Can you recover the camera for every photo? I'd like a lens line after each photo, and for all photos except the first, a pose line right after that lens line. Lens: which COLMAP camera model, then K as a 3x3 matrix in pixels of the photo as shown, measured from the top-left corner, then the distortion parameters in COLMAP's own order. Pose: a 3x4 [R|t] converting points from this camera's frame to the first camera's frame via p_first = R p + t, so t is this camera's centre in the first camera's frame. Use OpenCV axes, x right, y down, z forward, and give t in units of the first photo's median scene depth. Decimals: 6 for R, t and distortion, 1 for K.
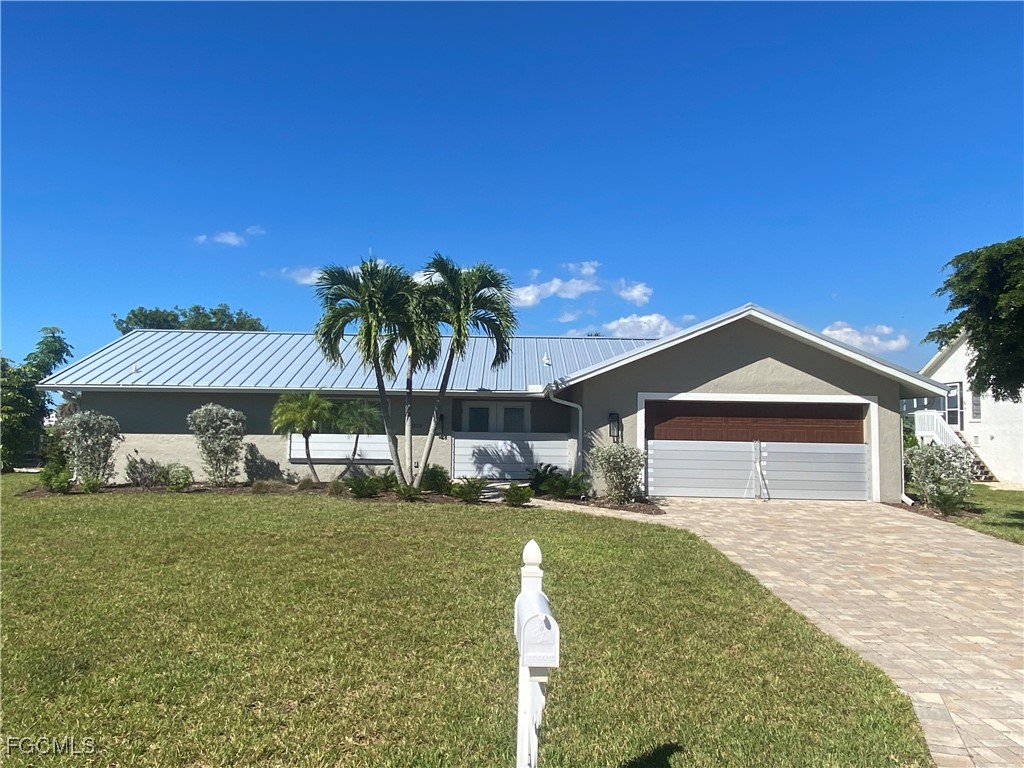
lens RADIAL K [[730.6, 0, 512.0], [0, 730.6, 384.0], [0, 0, 1]] dist [0.033181, -0.001678]
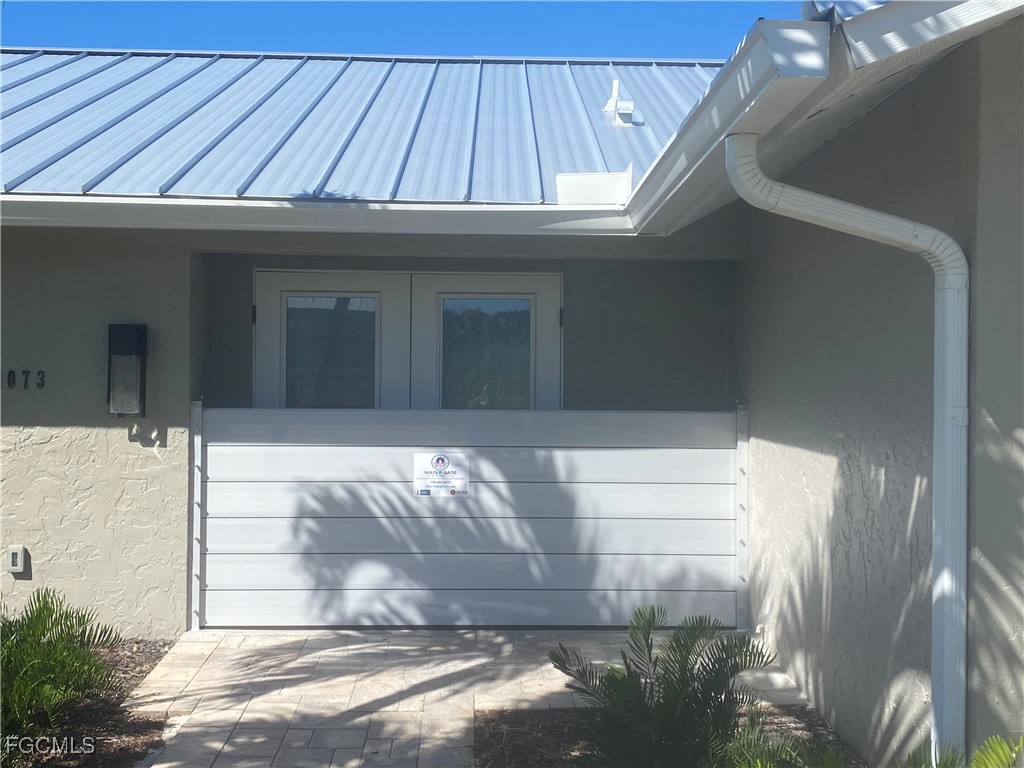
lens RADIAL K [[1168.9, 0, 512.0], [0, 1168.9, 384.0], [0, 0, 1]] dist [0.100789, -0.046390]
pose [[0.999396, -0.005112, 0.034379, -0.000782], [0.003184, 0.998432, 0.055891, 0.044493], [-0.034611, -0.055747, 0.997845, 0.739531]]
